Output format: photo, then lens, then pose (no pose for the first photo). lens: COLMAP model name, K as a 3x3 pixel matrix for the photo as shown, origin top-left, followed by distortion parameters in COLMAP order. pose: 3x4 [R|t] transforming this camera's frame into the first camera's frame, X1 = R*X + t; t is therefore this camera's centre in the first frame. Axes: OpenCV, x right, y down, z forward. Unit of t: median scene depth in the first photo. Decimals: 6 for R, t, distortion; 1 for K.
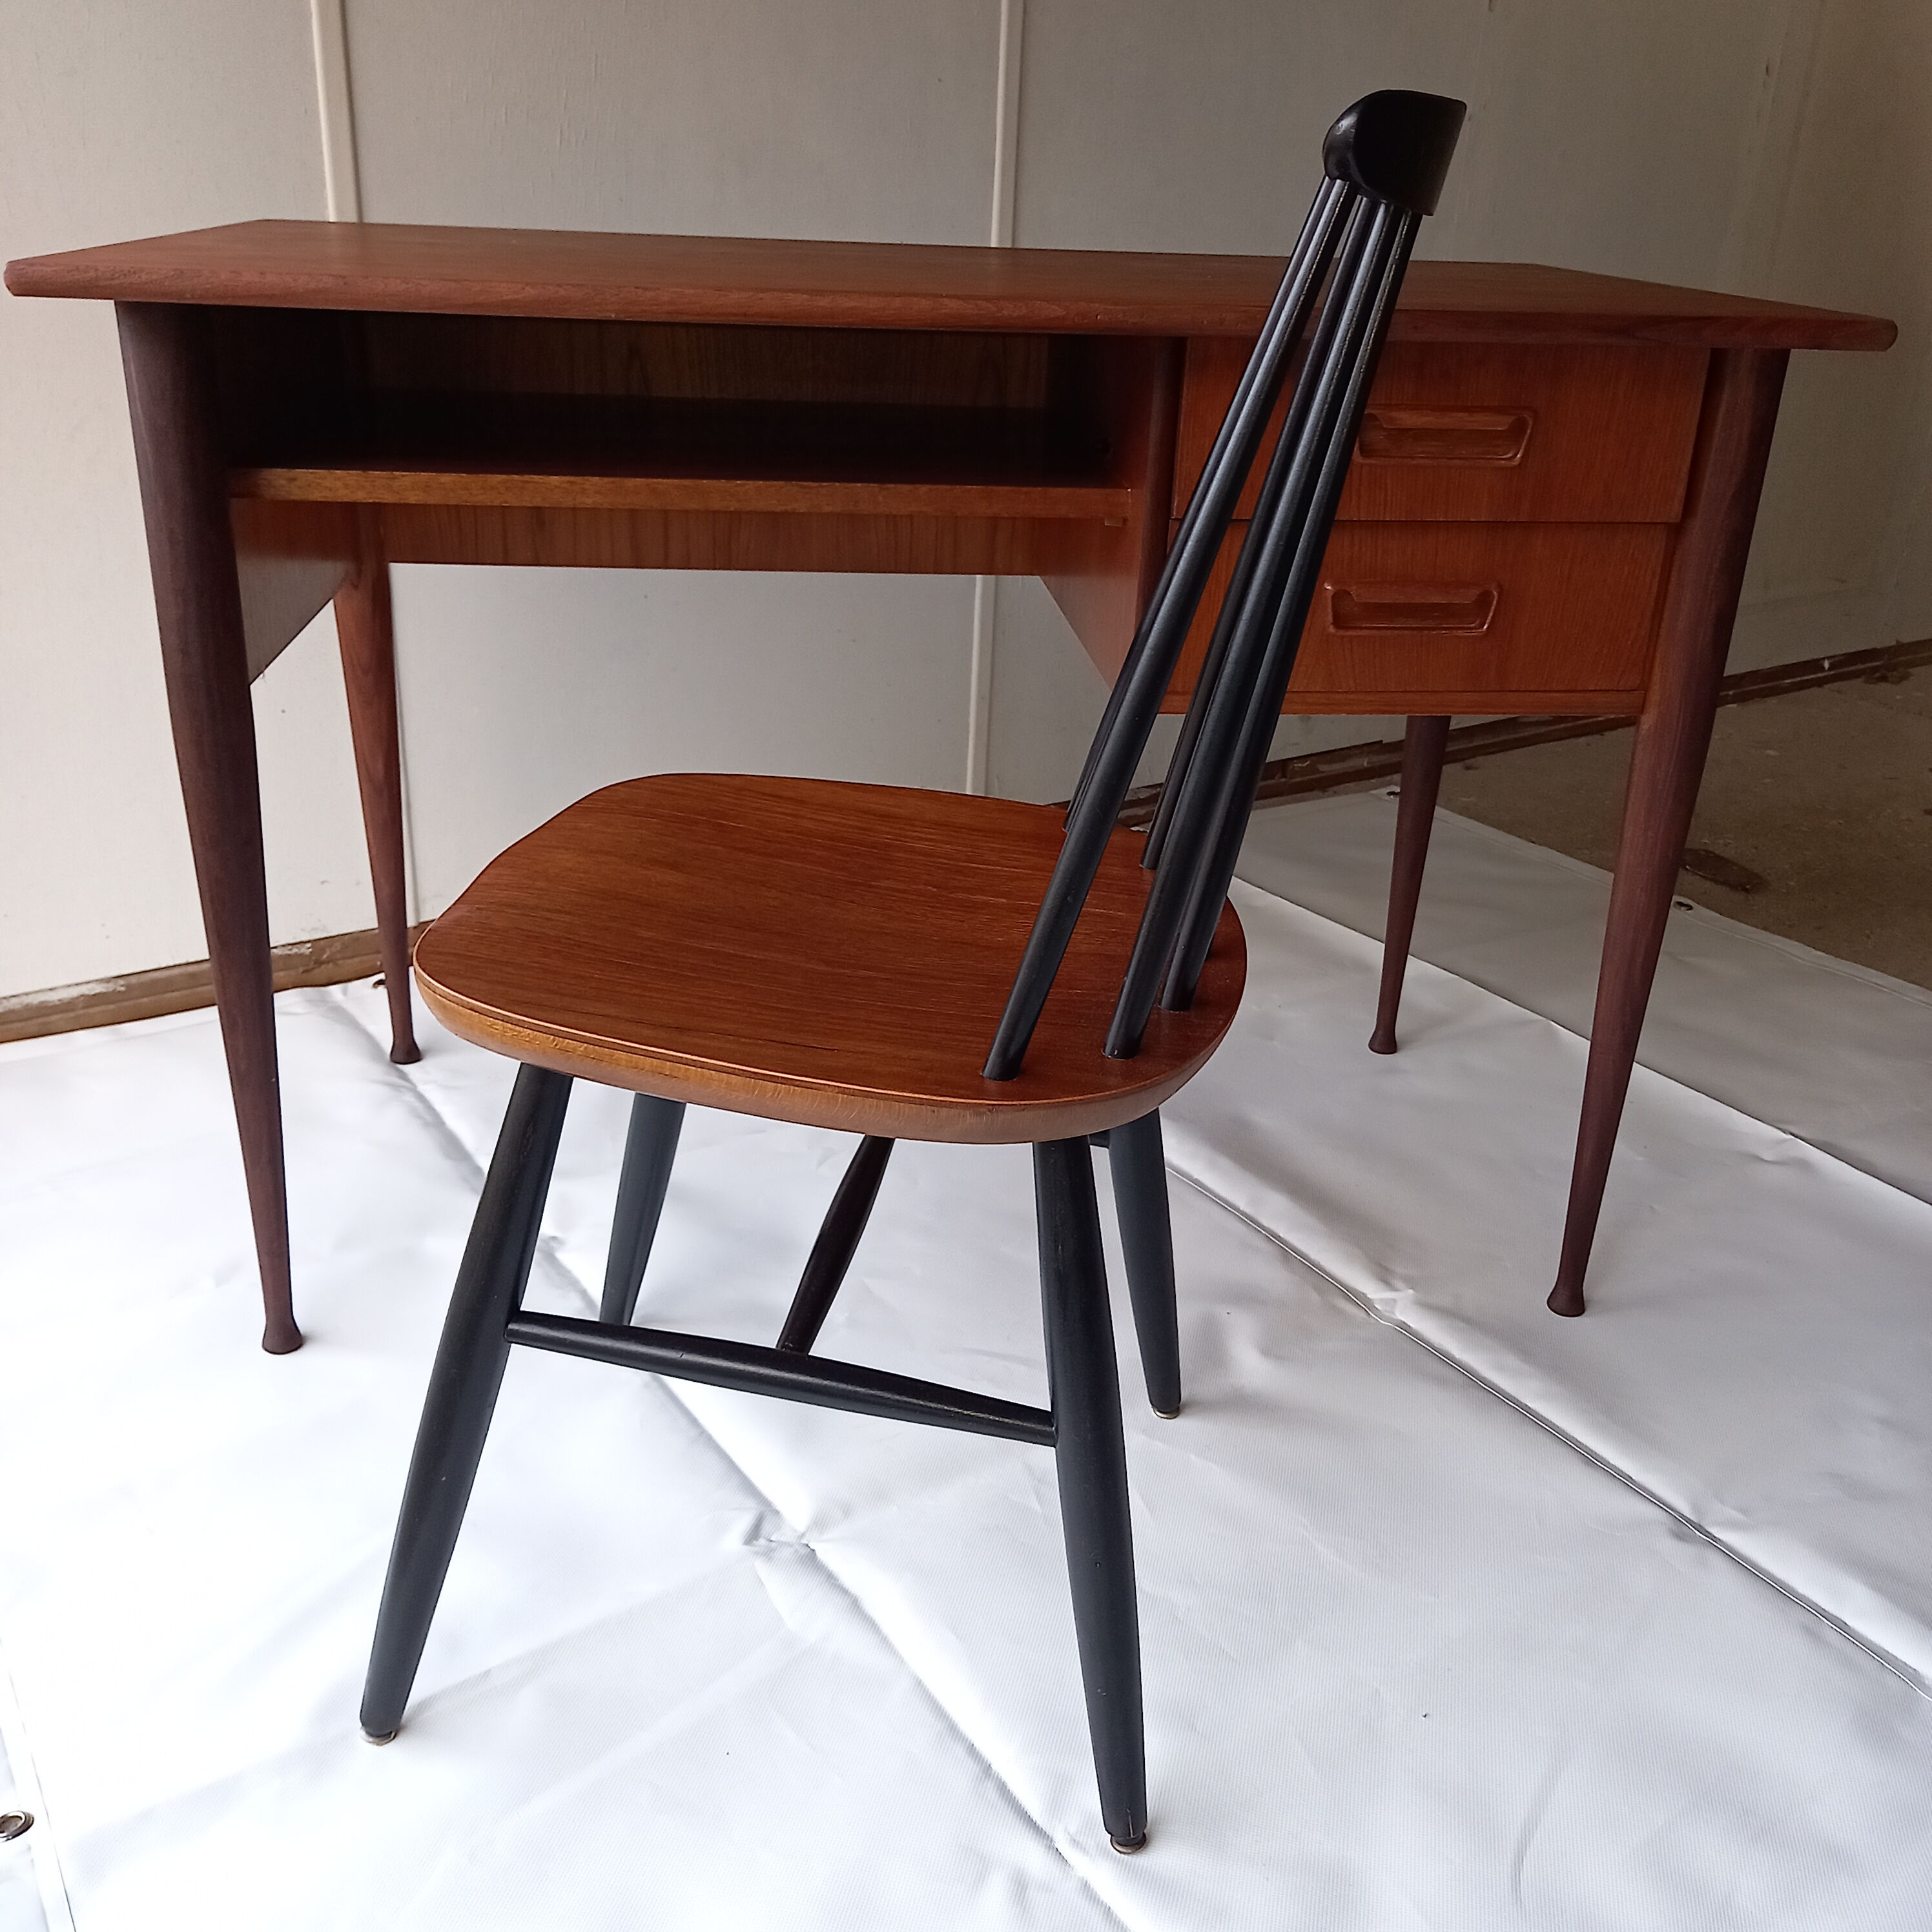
lens RADIAL K [[1907.8, 0, 976.3], [0, 1907.8, 960.9], [0, 0, 1]] dist [0.044985, 0.000000]
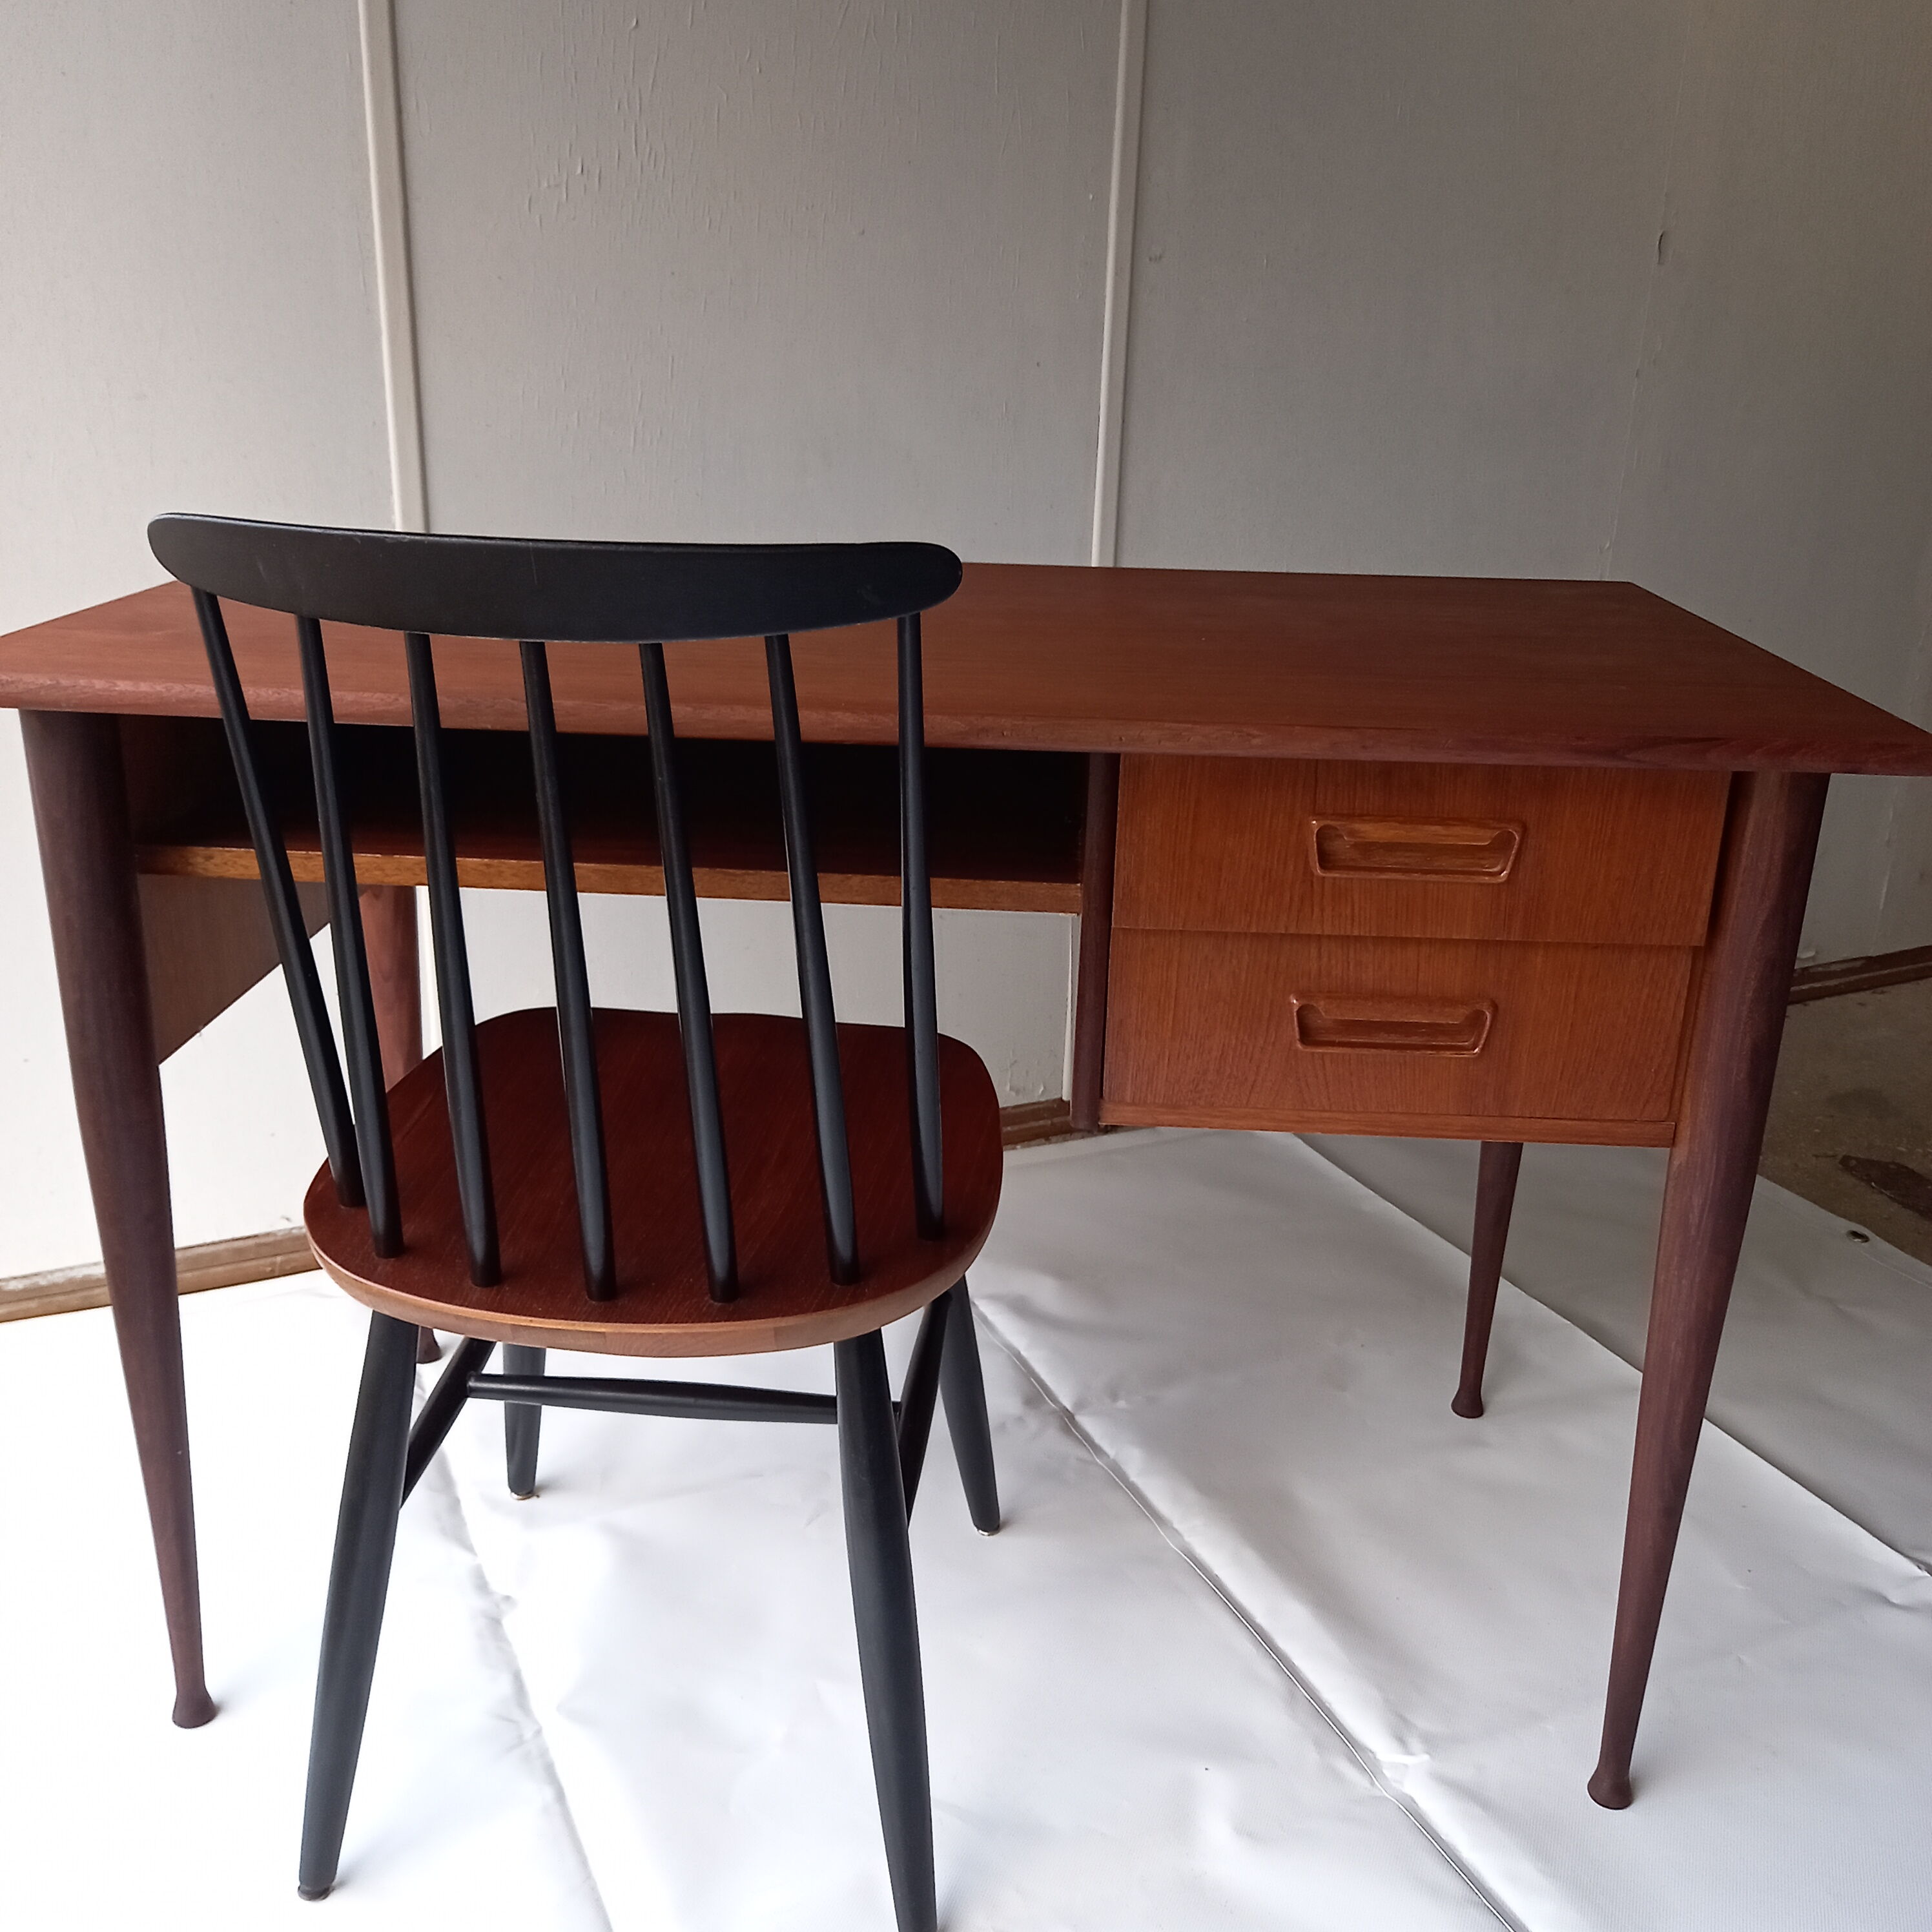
lens RADIAL K [[1907.8, 0, 979.4], [0, 1907.8, 962.2], [0, 0, 1]] dist [0.044985, 0.000000]
pose [[0.988825, 0.039724, -0.143692, 0.159462], [-0.049129, 0.996835, -0.062505, -0.143994], [0.140755, 0.068866, 0.987646, 0.090510]]
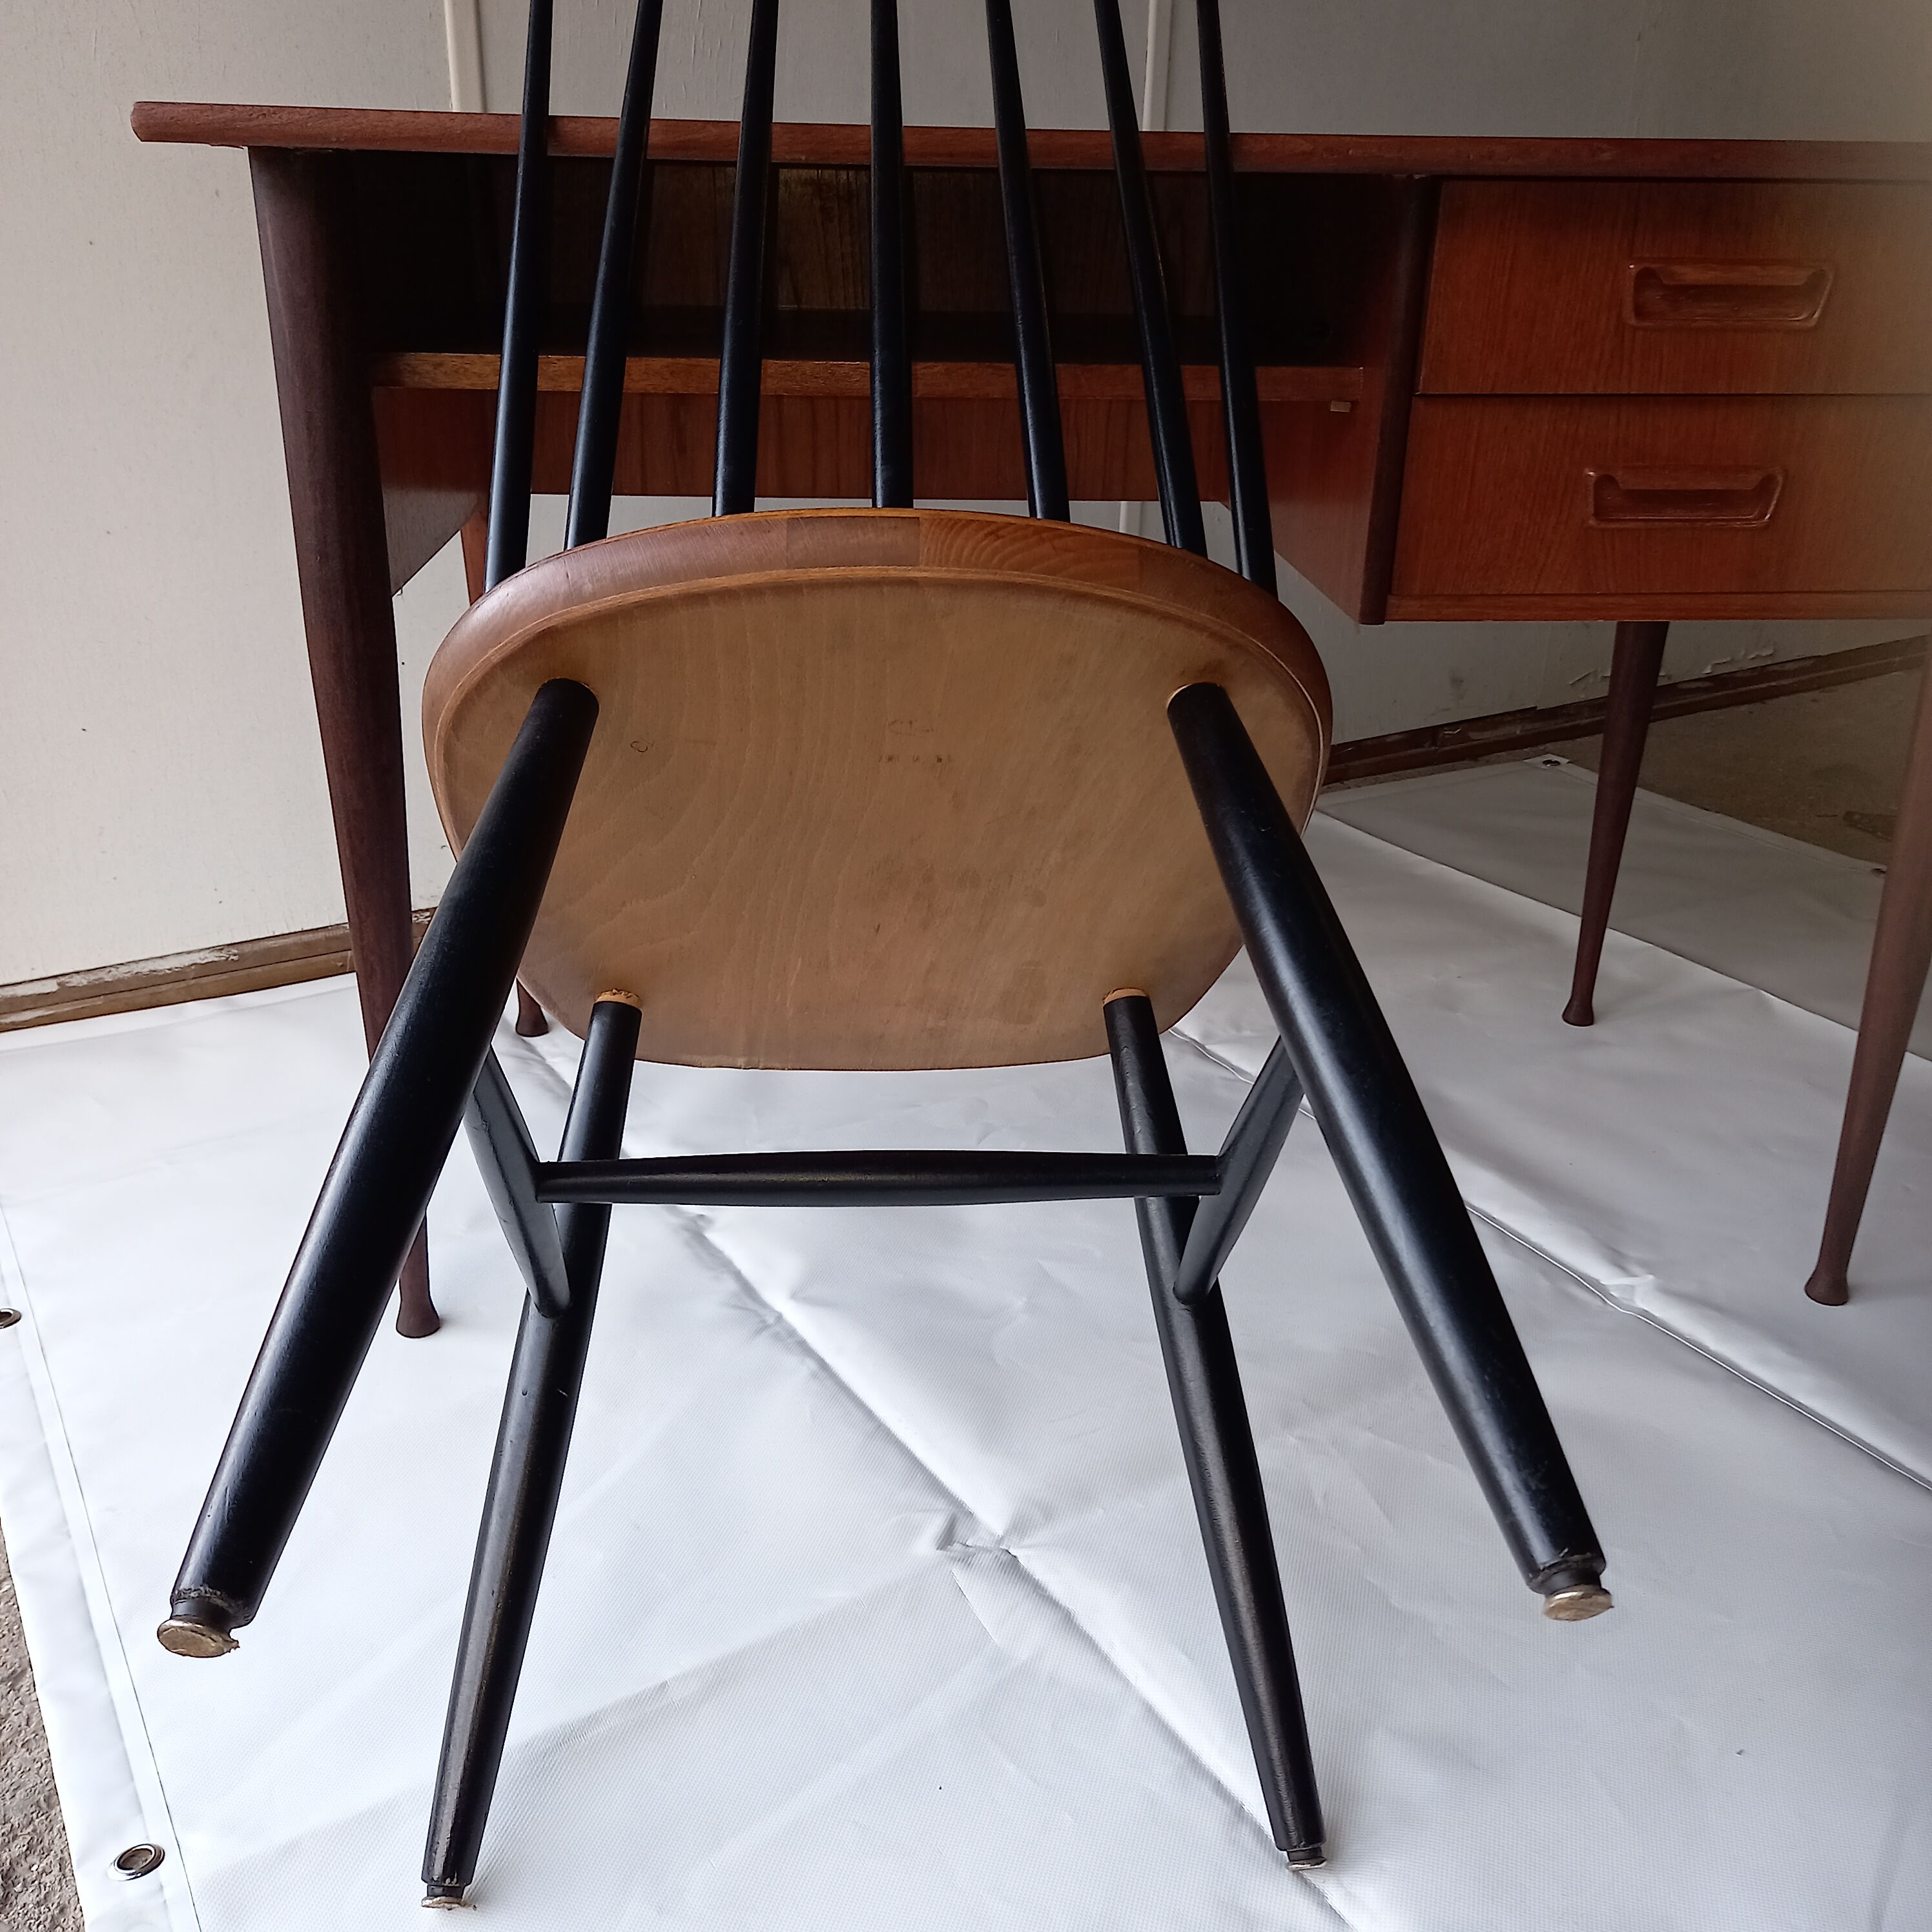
lens RADIAL K [[1907.8, 0, 981.9], [0, 1907.8, 955.9], [0, 0, 1]] dist [0.044985, 0.000000]
pose [[0.999452, -0.003869, -0.032885, -0.066107], [0.003547, 0.999945, -0.009823, 0.034513], [0.032921, 0.009701, 0.999411, 0.099949]]
